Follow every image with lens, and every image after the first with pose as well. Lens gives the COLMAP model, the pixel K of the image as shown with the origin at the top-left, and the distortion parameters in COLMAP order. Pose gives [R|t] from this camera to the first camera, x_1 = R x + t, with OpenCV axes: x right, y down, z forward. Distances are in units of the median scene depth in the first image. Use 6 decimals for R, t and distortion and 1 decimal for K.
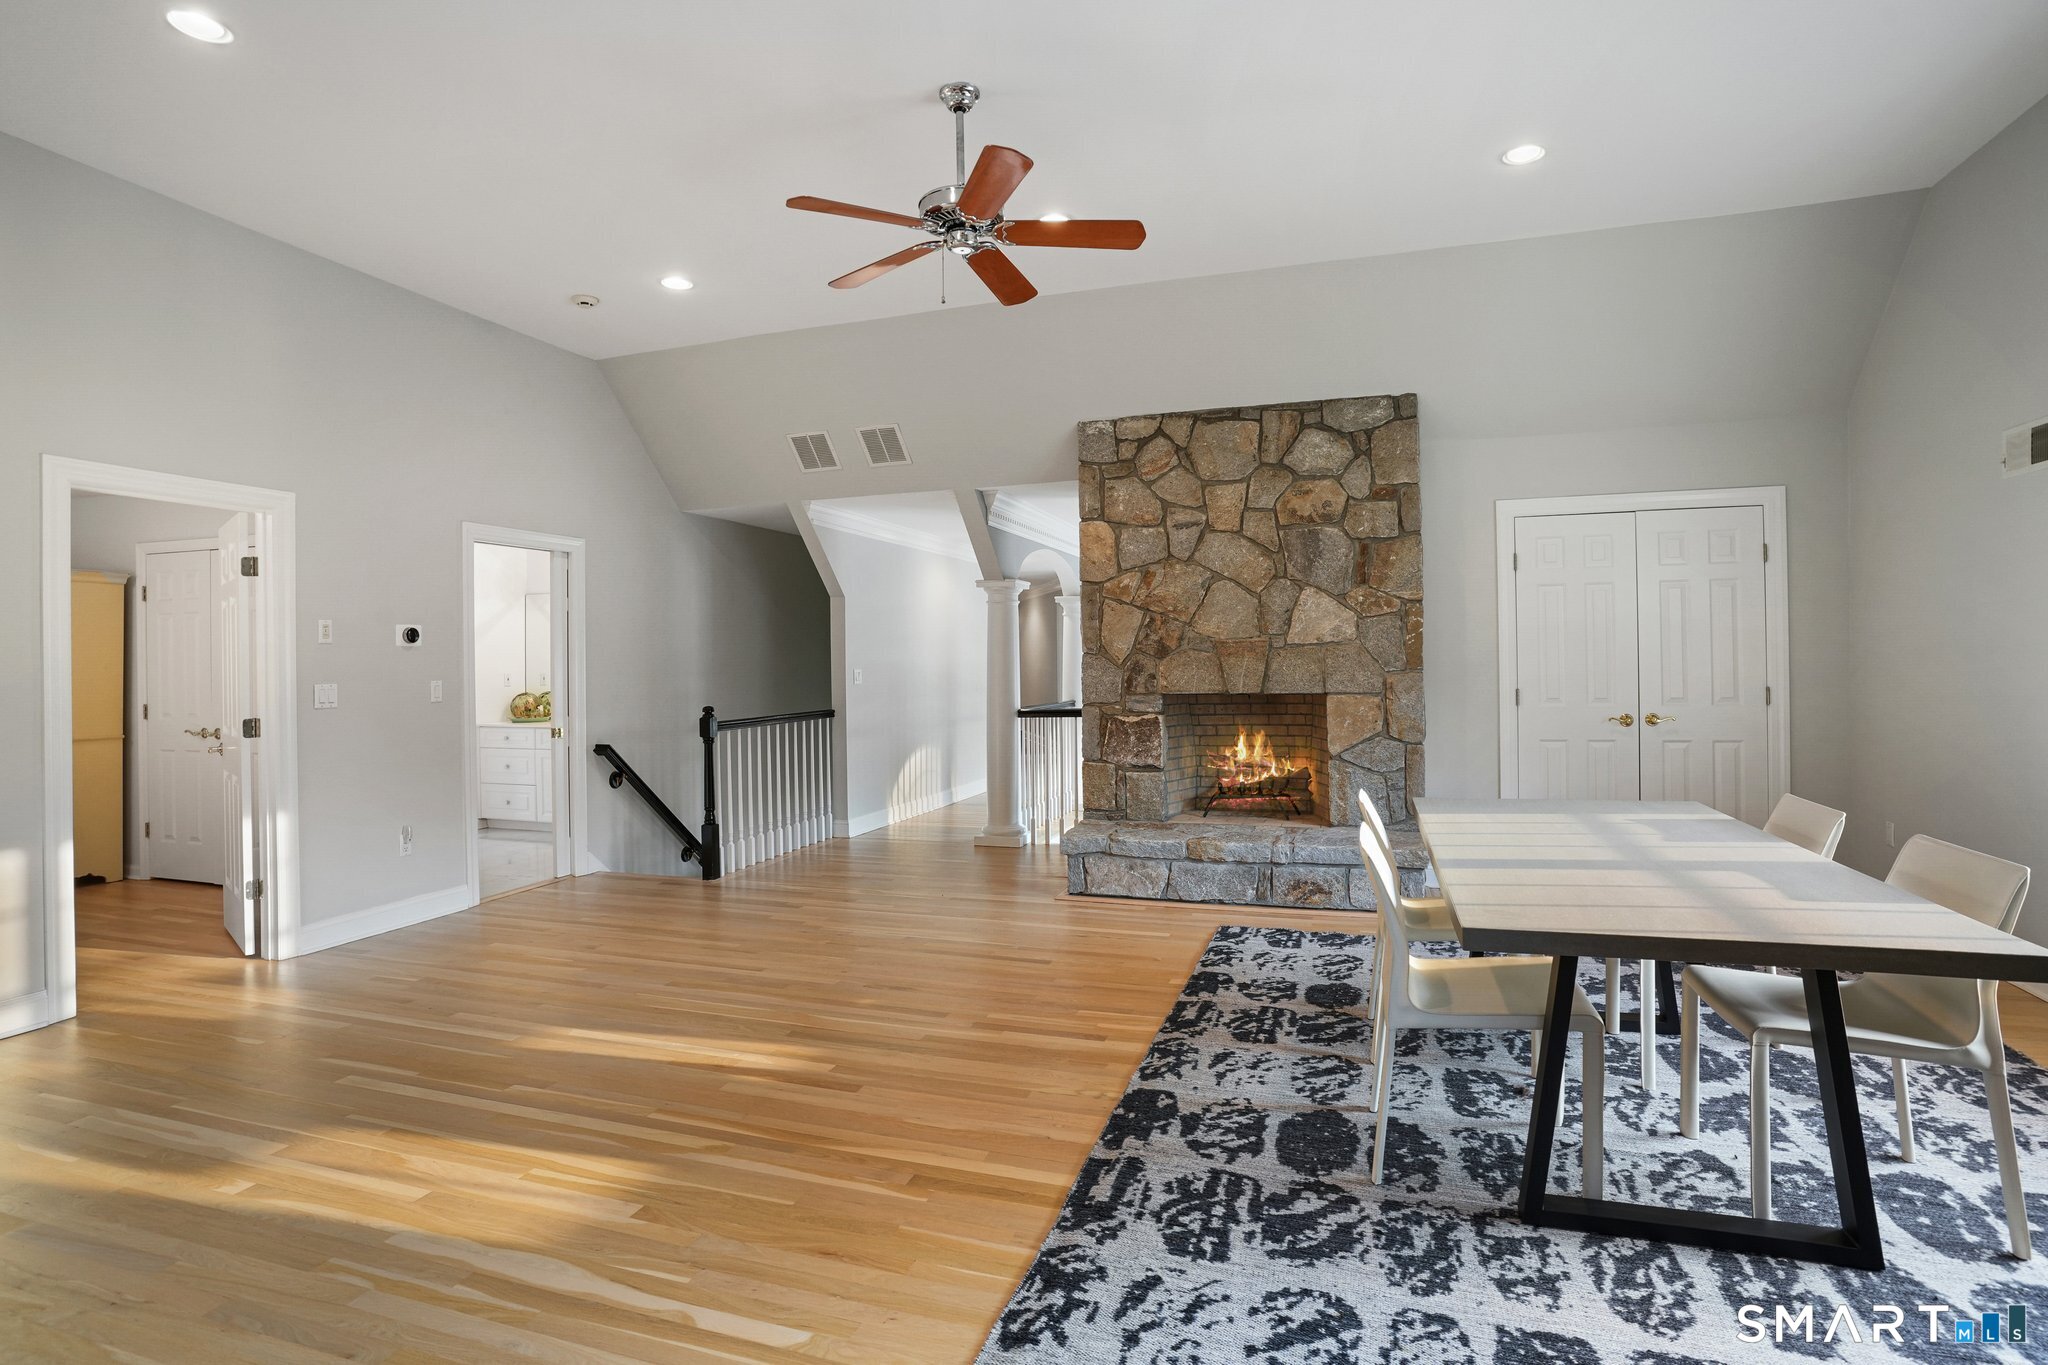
lens RADIAL K [[997.5, 0, 1031.0], [0, 997.5, 687.4], [0, 0, 1]] dist [-0.062619, 0.017770]
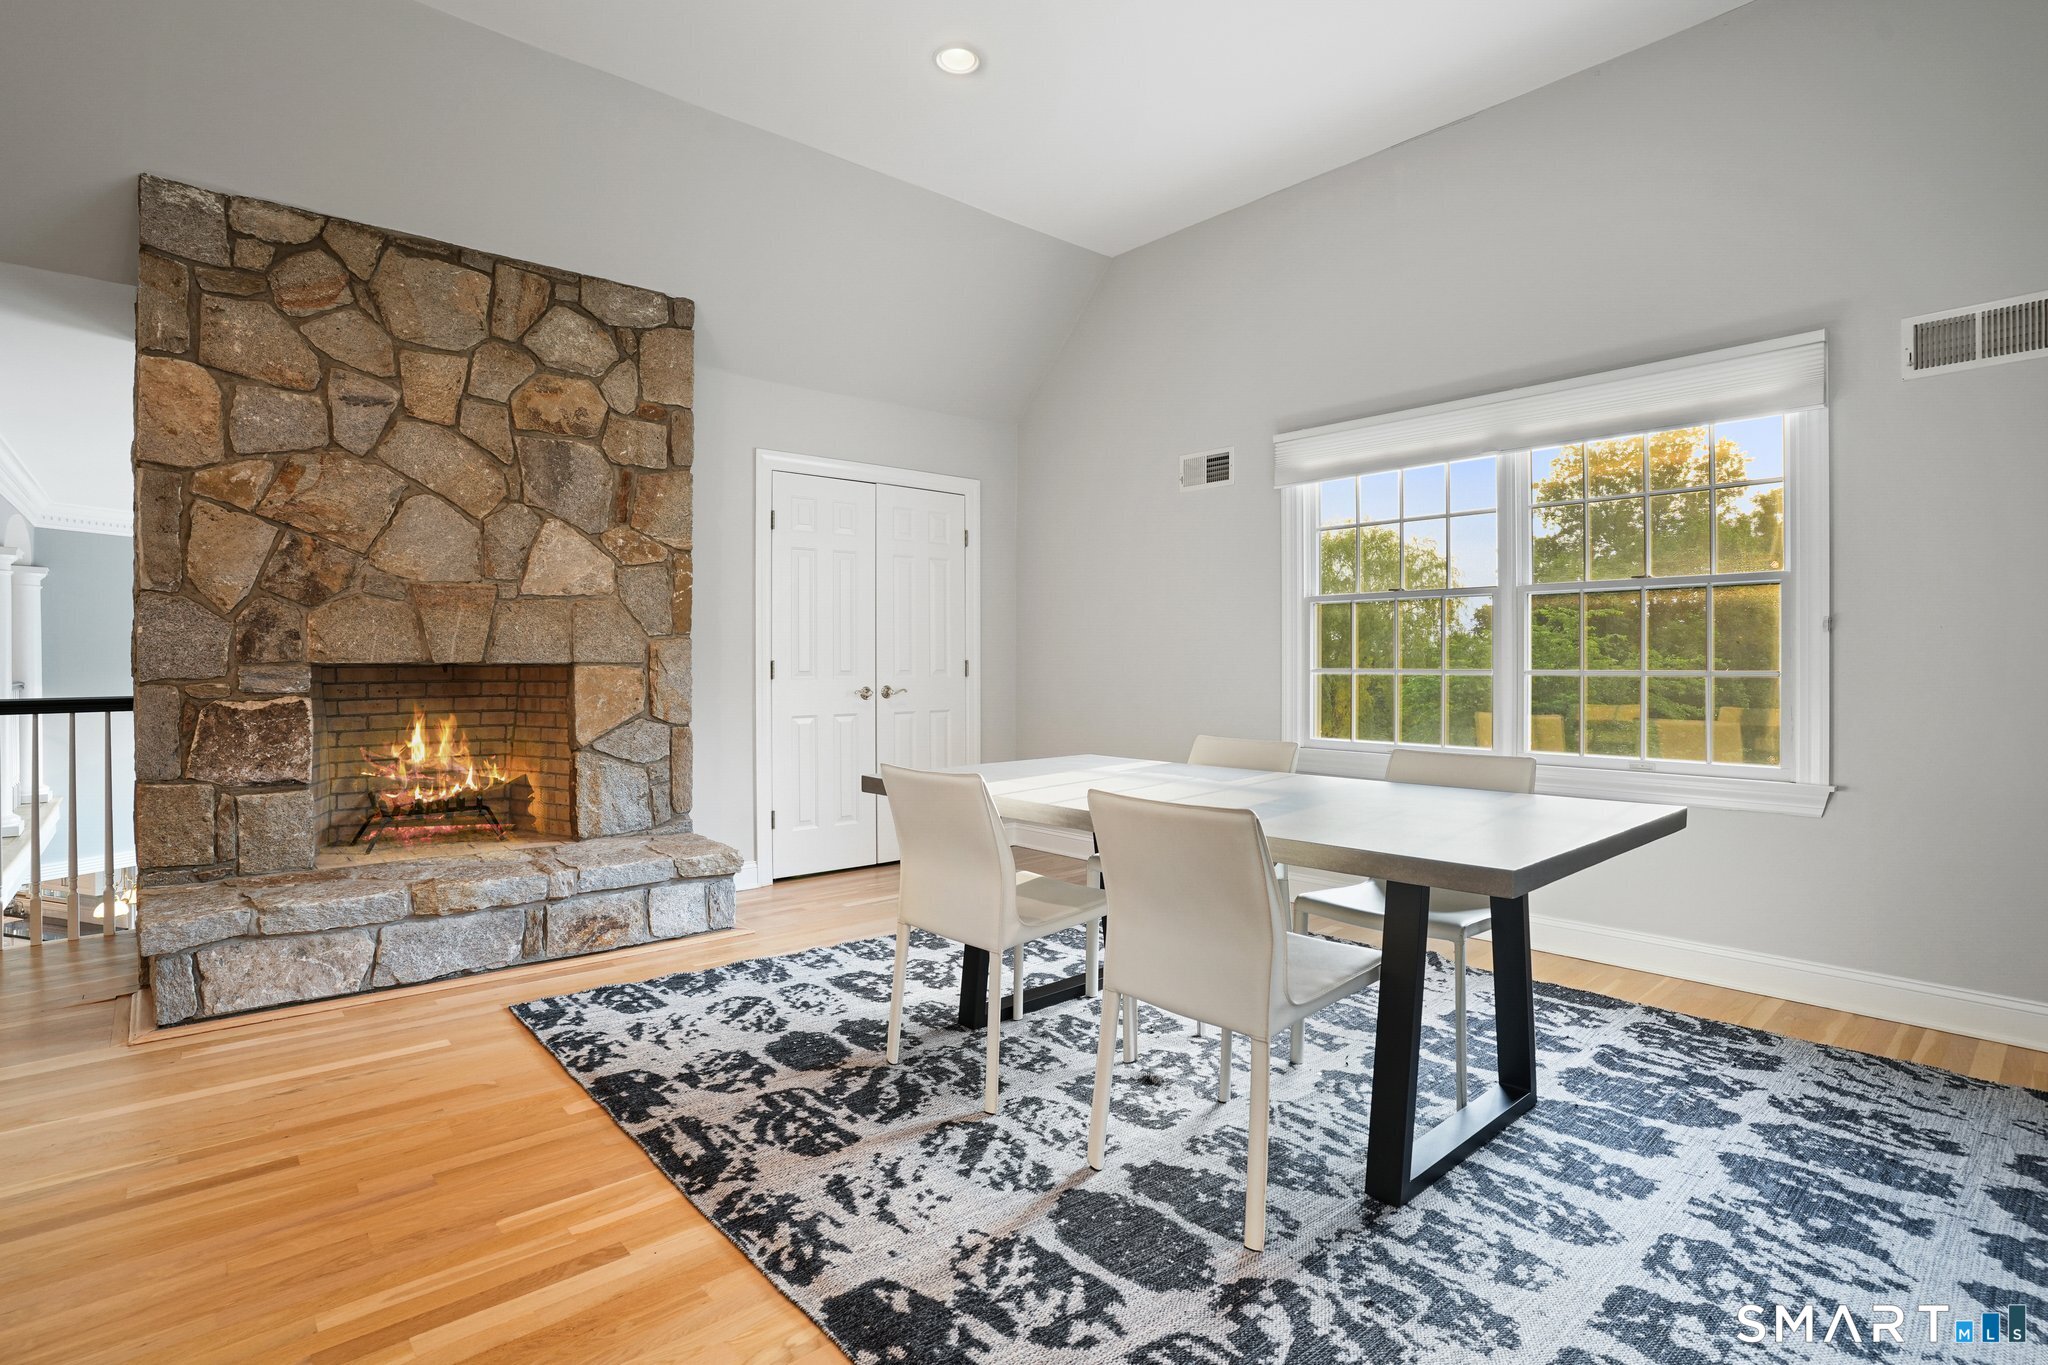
lens RADIAL K [[997.5, 0, 1034.4], [0, 997.5, 676.9], [0, 0, 1]] dist [-0.062619, 0.017770]
pose [[0.508765, 0.000759, 0.860905, -0.170941], [0.012766, 0.999883, -0.008426, 0.027598], [-0.860811, 0.015277, 0.508696, 0.328189]]
